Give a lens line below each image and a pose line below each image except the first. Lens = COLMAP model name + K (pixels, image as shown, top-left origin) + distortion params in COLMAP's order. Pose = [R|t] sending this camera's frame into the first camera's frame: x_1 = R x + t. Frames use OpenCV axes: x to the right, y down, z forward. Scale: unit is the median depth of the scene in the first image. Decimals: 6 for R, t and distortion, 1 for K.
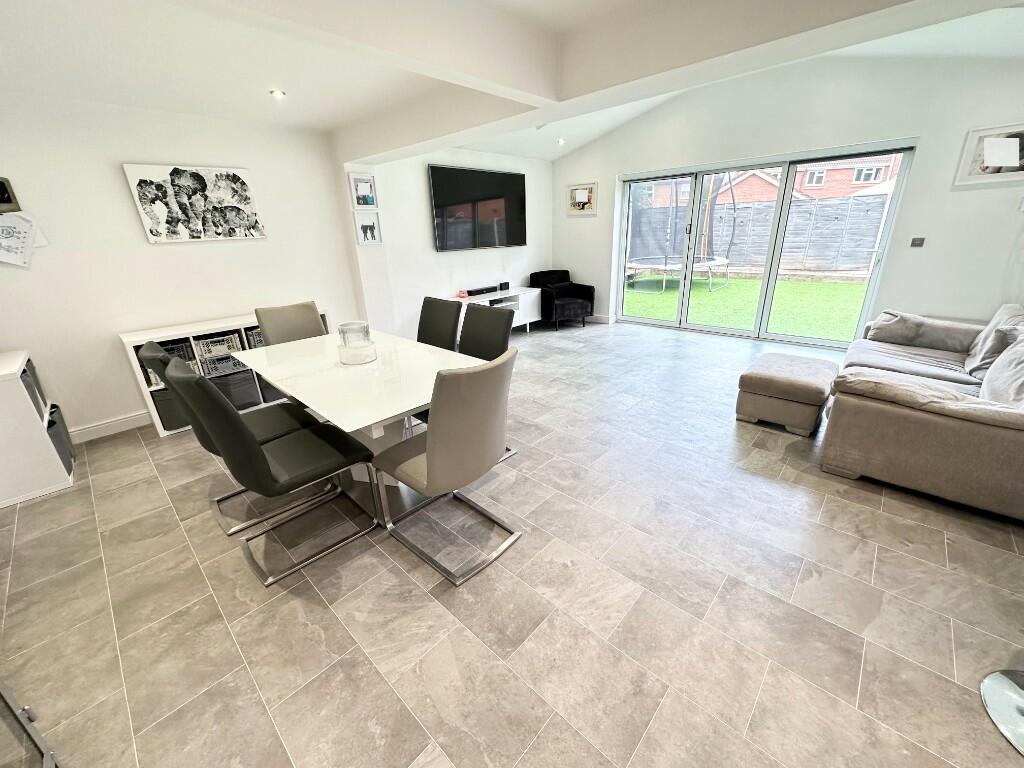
lens RADIAL K [[408.4, 0, 512.2], [0, 408.4, 381.9], [0, 0, 1]] dist [-0.001271, -0.000163]
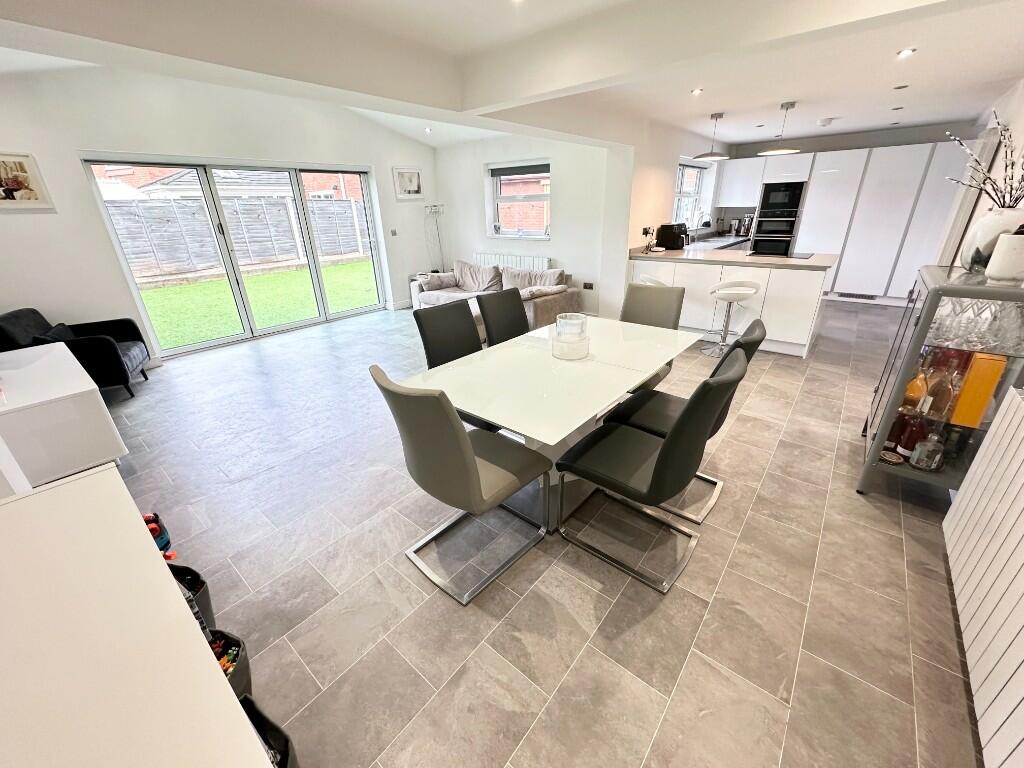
lens RADIAL K [[408.4, 0, 516.4], [0, 408.4, 379.9], [0, 0, 1]] dist [-0.001271, -0.000163]
pose [[-0.063960, -0.356681, 0.932034, -0.832804], [0.373642, 0.857456, 0.353781, -0.252404], [-0.925365, 0.370875, 0.078429, 0.692336]]
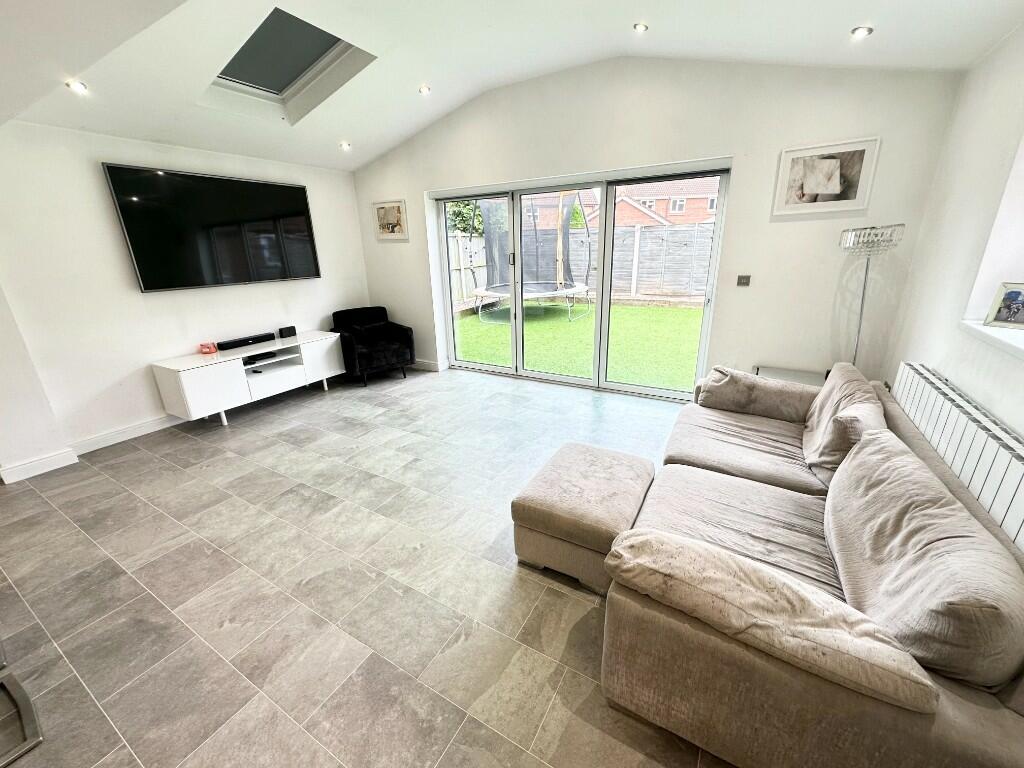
lens RADIAL K [[408.4, 0, 512.7], [0, 408.4, 381.5], [0, 0, 1]] dist [-0.001271, -0.000163]
pose [[0.975436, -0.059681, 0.212046, 0.368912], [0.068357, 0.997087, -0.033821, -0.151407], [-0.209410, 0.047485, 0.976674, 0.313239]]
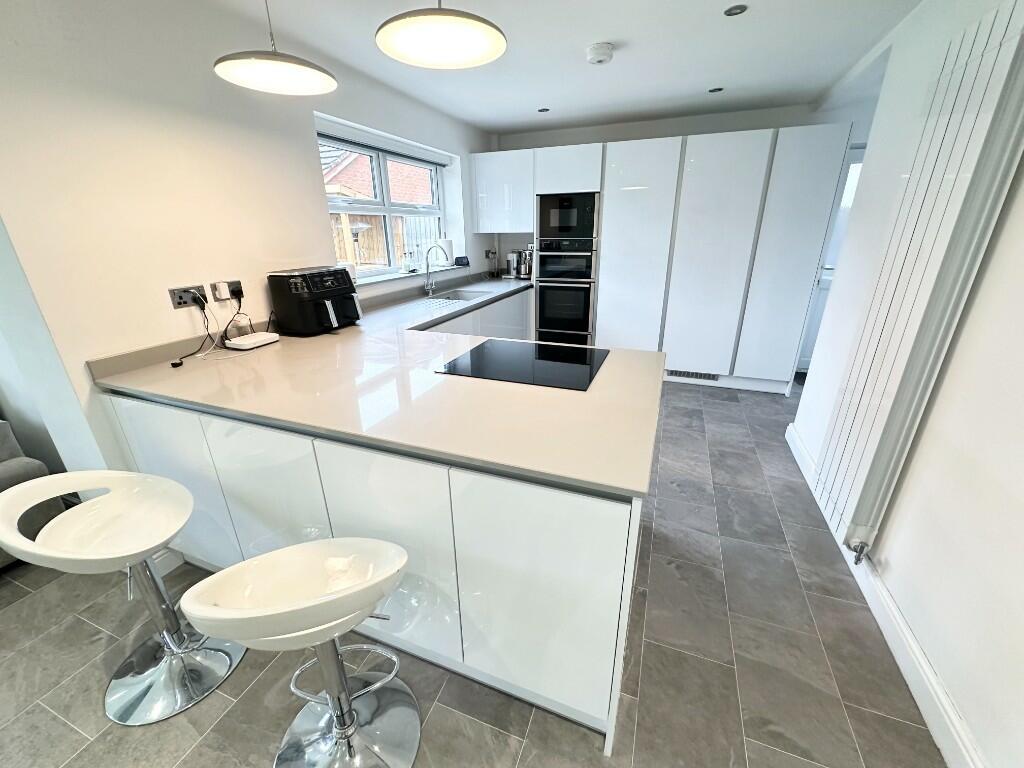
lens RADIAL K [[408.4, 0, 515.0], [0, 408.4, 382.8], [0, 0, 1]] dist [-0.001271, -0.000163]
pose [[-0.376274, -0.289246, 0.880202, 0.050653], [0.347294, 0.836721, 0.423421, -0.004531], [-0.858955, 0.465011, -0.214383, -0.007751]]
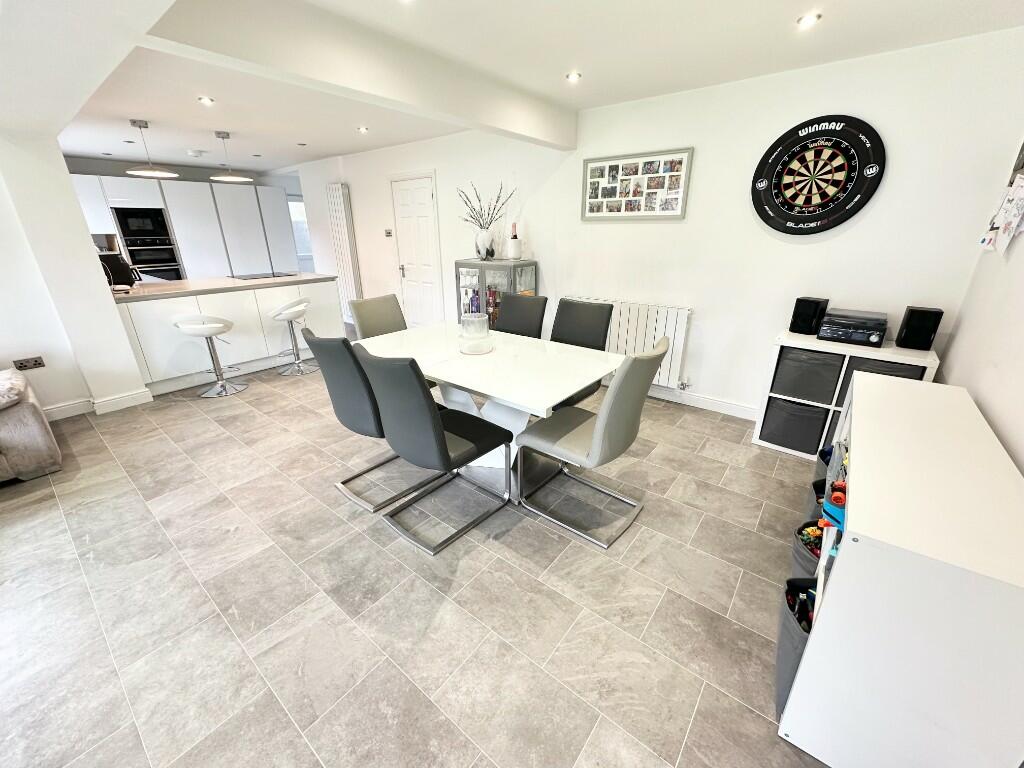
lens RADIAL K [[408.4, 0, 509.5], [0, 408.4, 380.7], [0, 0, 1]] dist [-0.001271, -0.000163]
pose [[-0.996271, 0.064394, -0.057421, -0.256420], [0.010957, 0.754581, 0.656116, -0.448902], [0.085579, 0.653040, -0.752472, 1.209619]]
